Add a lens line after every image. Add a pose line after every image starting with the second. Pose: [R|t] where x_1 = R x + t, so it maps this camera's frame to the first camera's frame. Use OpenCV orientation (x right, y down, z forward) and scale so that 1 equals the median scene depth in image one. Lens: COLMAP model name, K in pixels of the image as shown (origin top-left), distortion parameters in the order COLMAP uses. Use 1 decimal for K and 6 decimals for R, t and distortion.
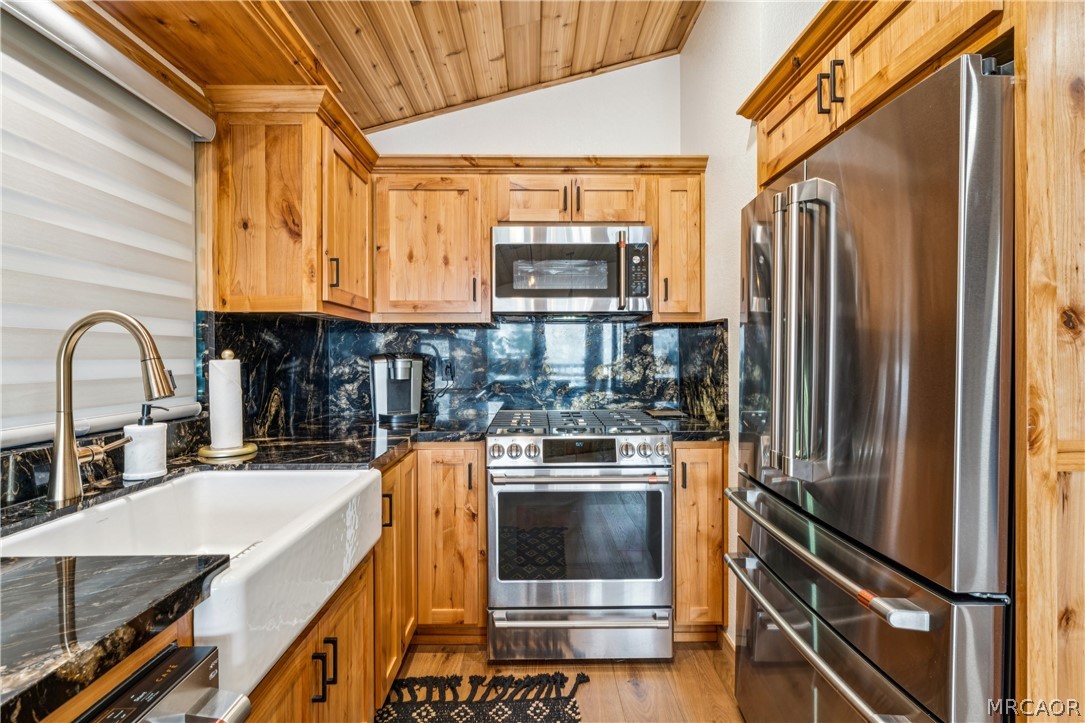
lens RADIAL K [[489.4, 0, 539.5], [0, 489.4, 357.5], [0, 0, 1]] dist [-0.002598, -0.000200]
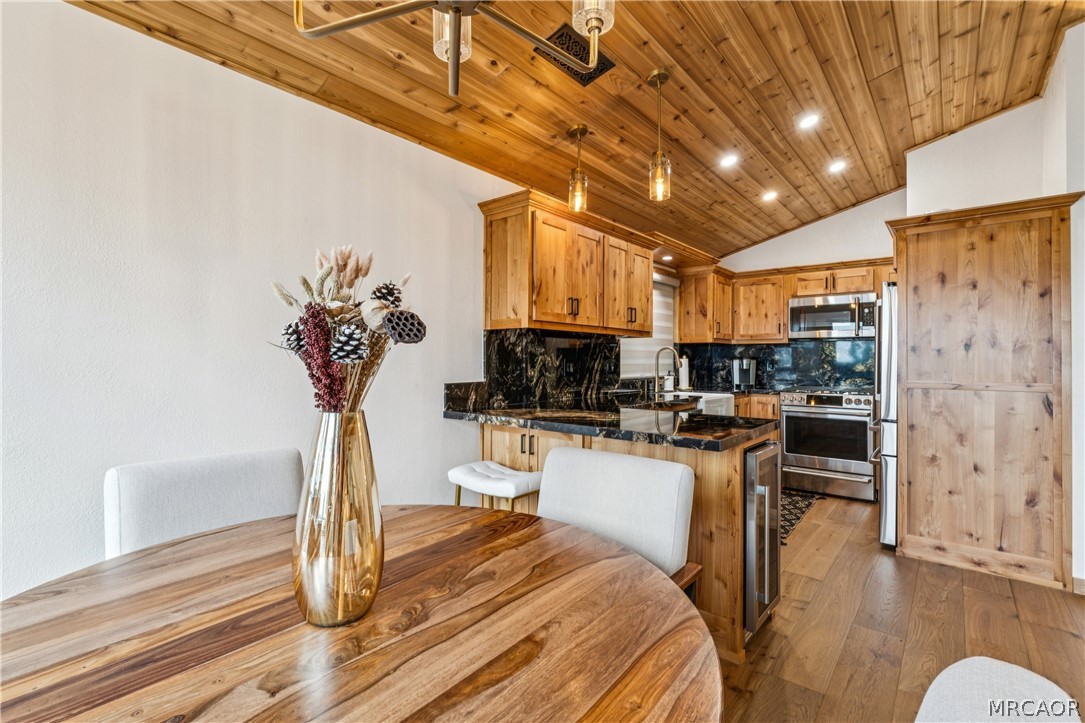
lens RADIAL K [[494.8, 0, 543.2], [0, 494.8, 352.4], [0, 0, 1]] dist [-0.000280, -0.000058]
pose [[0.763298, -0.002101, -0.646043, 0.552817], [-0.009475, 0.999851, -0.014446, 0.013342], [0.645977, 0.017147, 0.763164, -1.548909]]
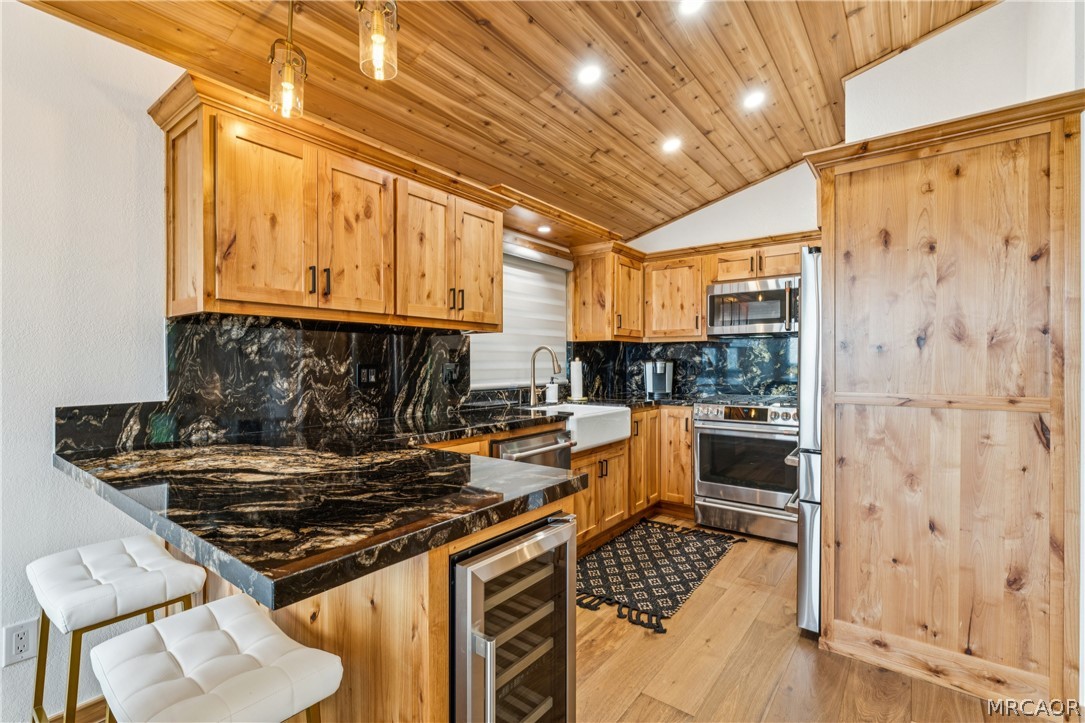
lens RADIAL K [[490.3, 0, 542.5], [0, 490.3, 361.5], [0, 0, 1]] dist [-0.001129, -0.000050]
pose [[0.789398, 0.001440, -0.613881, 0.569369], [-0.003240, 0.999993, -0.001820, 0.007292], [0.613874, 0.003426, 0.789397, -0.812413]]
